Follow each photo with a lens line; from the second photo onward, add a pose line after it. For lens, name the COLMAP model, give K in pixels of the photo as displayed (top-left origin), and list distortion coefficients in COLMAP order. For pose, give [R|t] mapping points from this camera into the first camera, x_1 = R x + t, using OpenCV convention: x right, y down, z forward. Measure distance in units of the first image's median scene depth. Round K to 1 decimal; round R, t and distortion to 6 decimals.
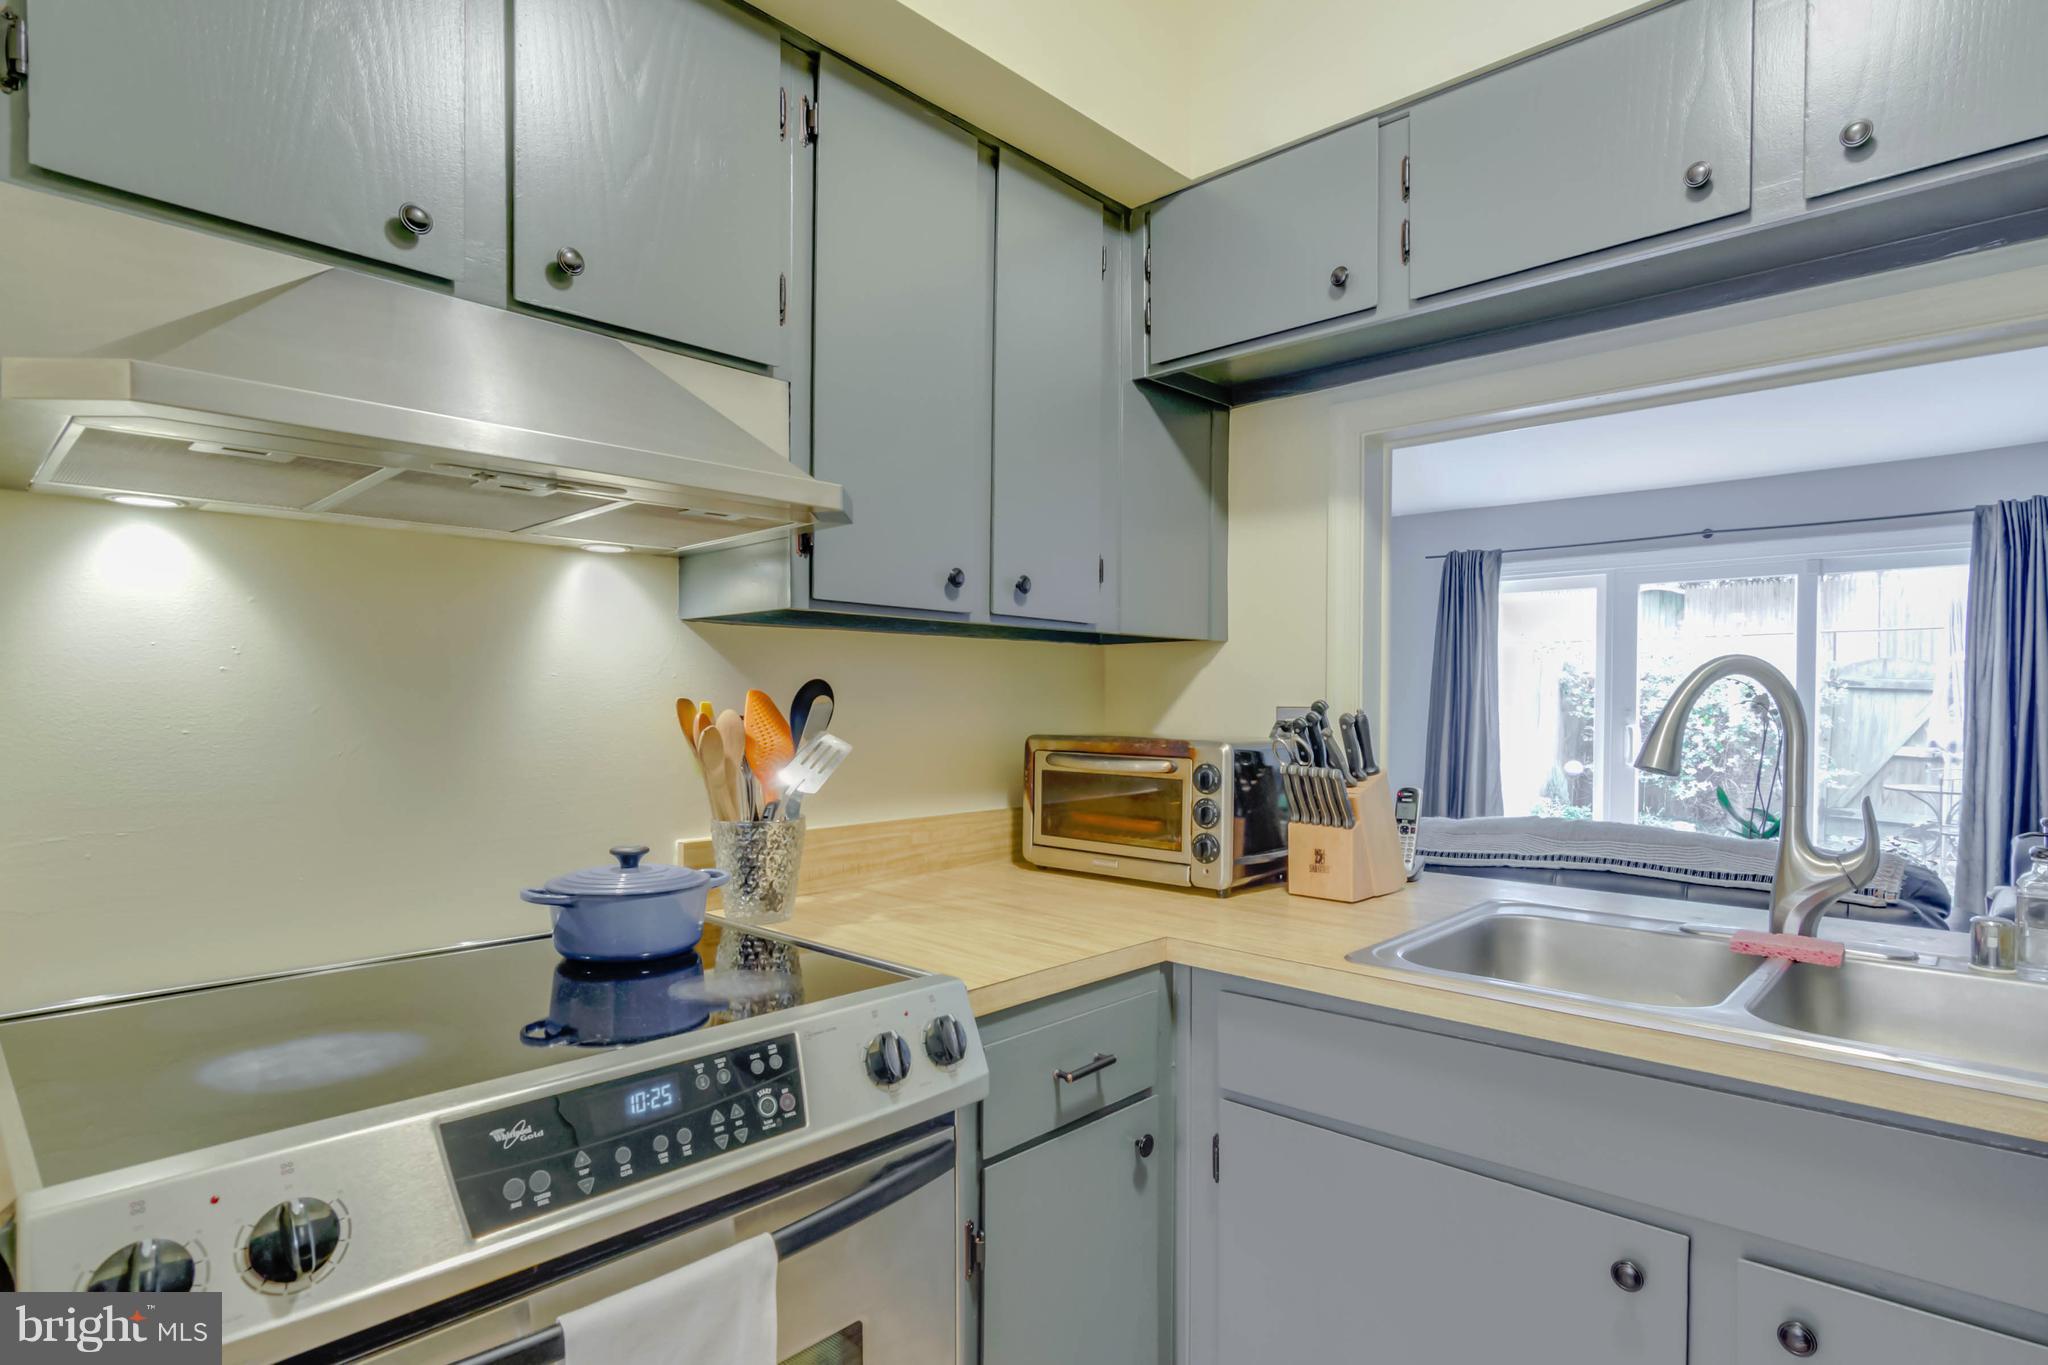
lens RADIAL K [[1055.7, 0, 1044.4], [0, 1055.7, 717.6], [0, 0, 1]] dist [0.000734, 0.000728]
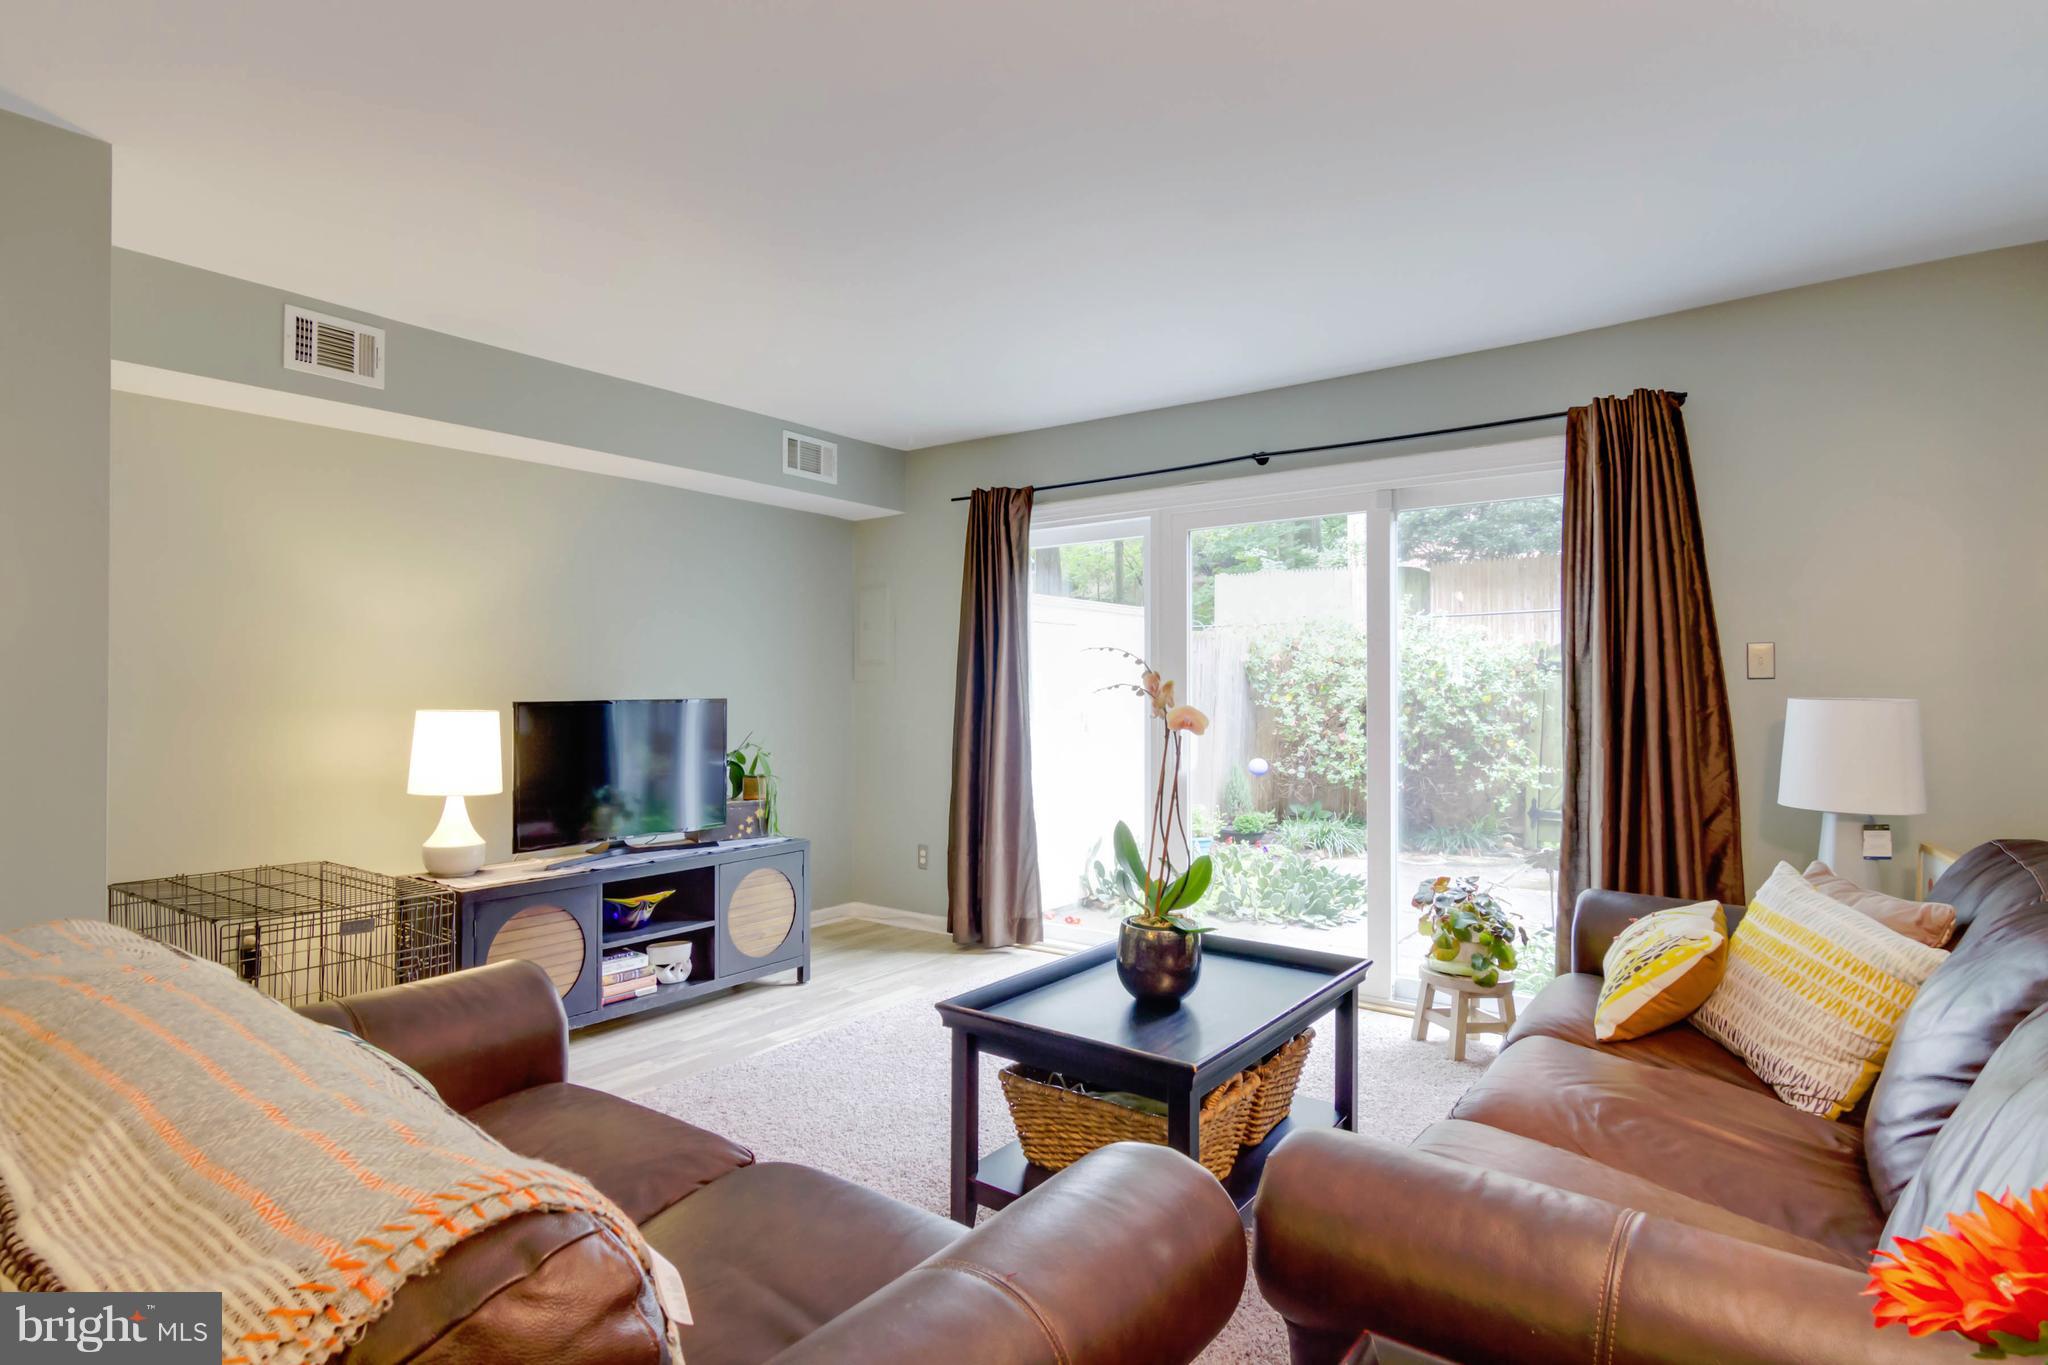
lens RADIAL K [[1078.4, 0, 952.2], [0, 1078.4, 683.7], [0, 0, 1]] dist [-0.002841, 0.002390]
pose [[0.997955, -0.005908, 0.063652, 0.321066], [0.007431, 0.999691, -0.023728, -0.000567], [-0.063492, 0.024153, 0.997690, 0.234479]]
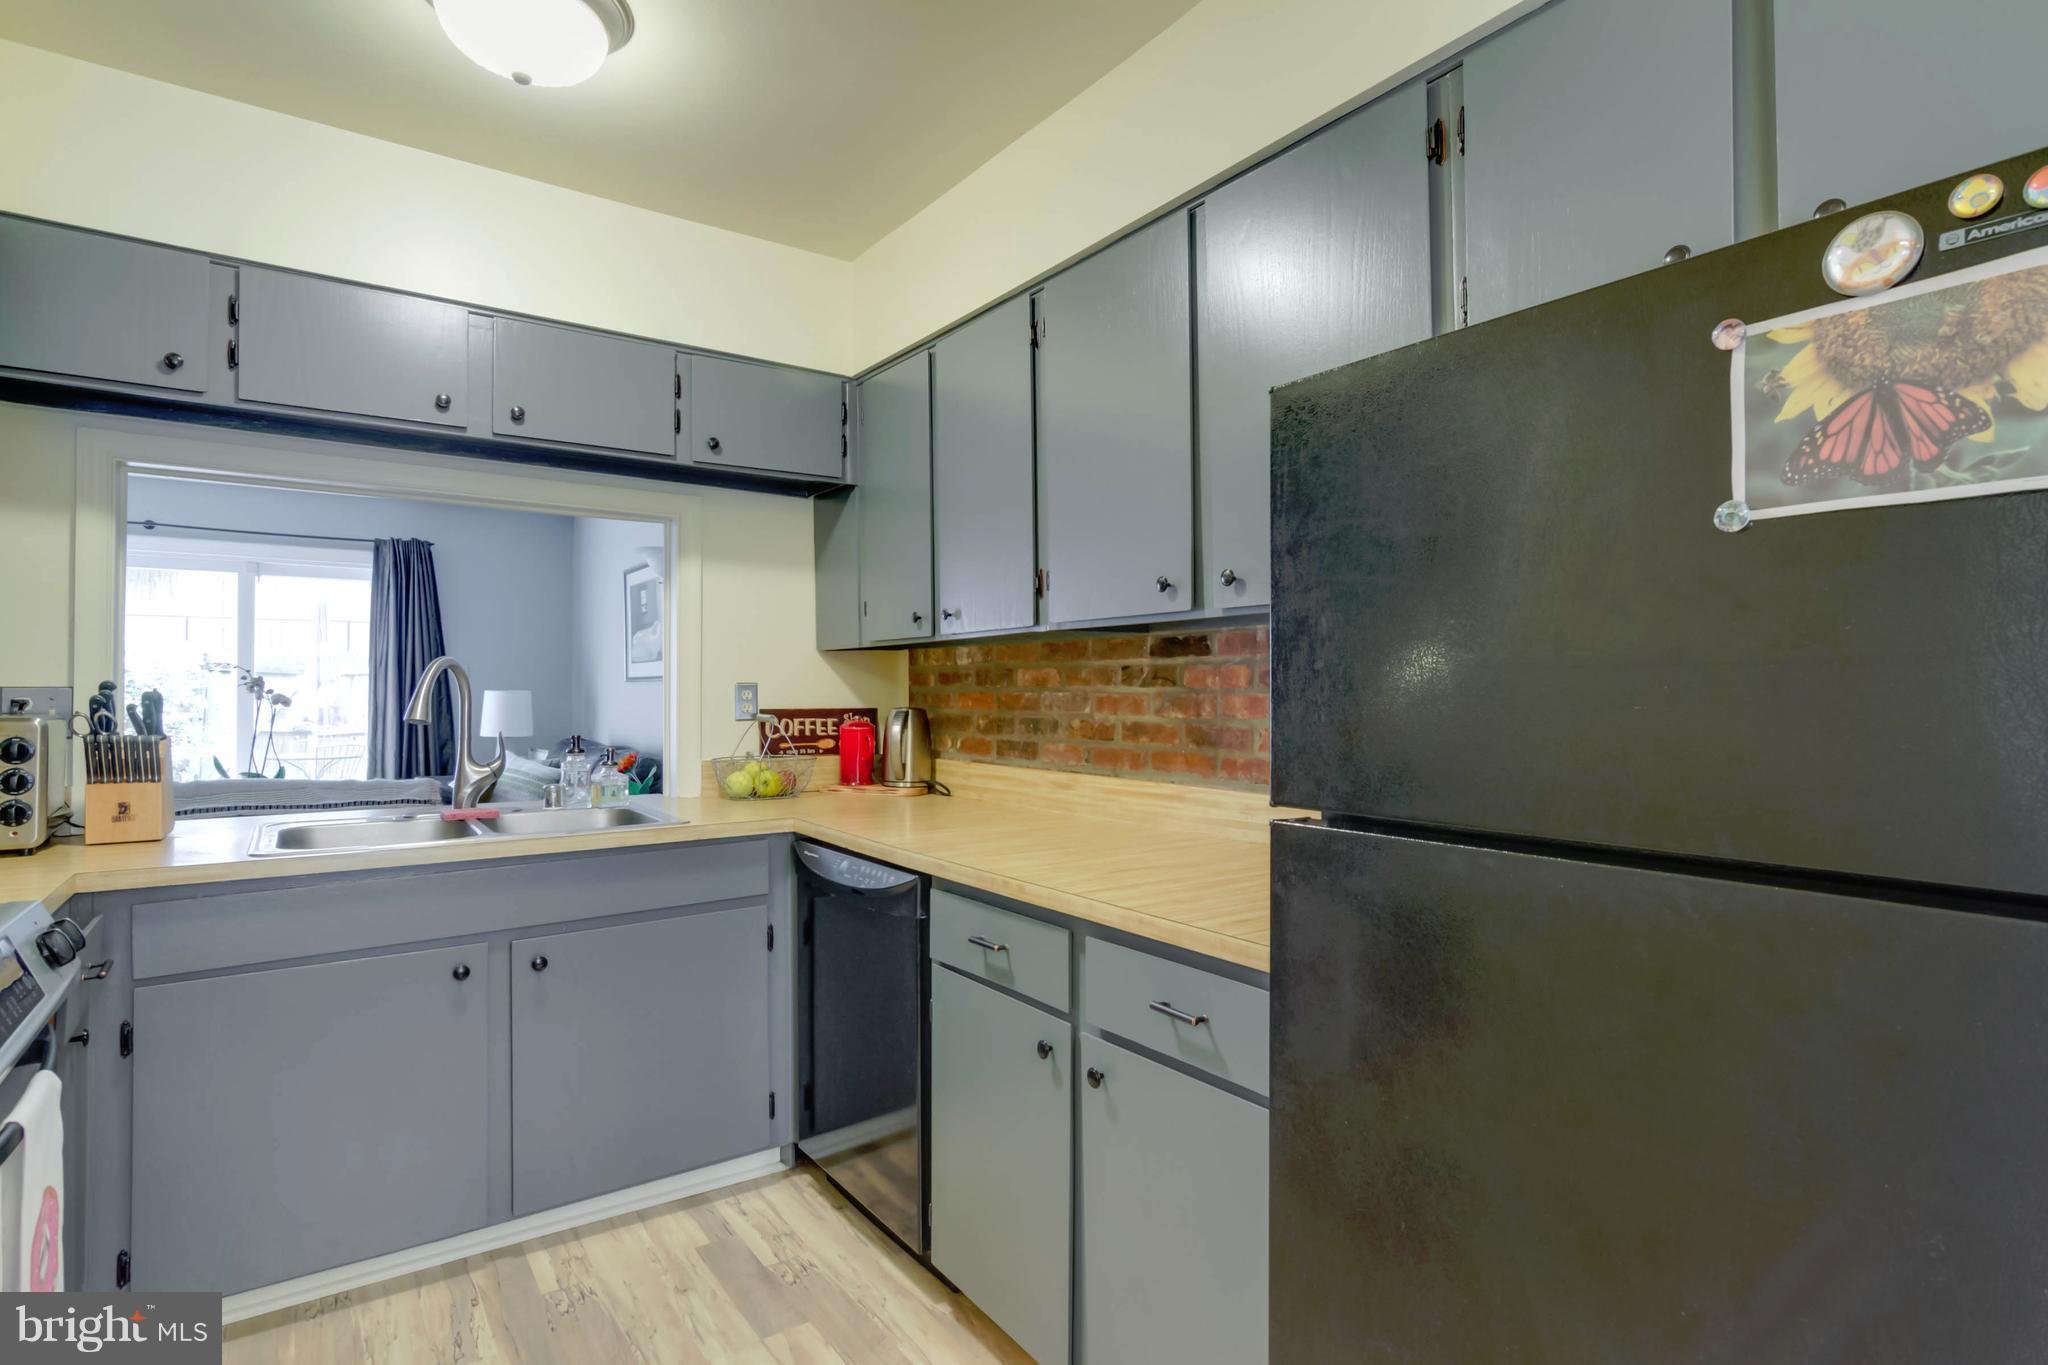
lens RADIAL K [[1055.7, 0, 1044.4], [0, 1055.7, 717.6], [0, 0, 1]] dist [0.000734, 0.000728]
pose [[0.198517, -0.034380, 0.979494, -0.224732], [0.016151, 0.999364, 0.031803, 0.001389], [-0.979964, 0.009507, 0.198946, -0.090566]]
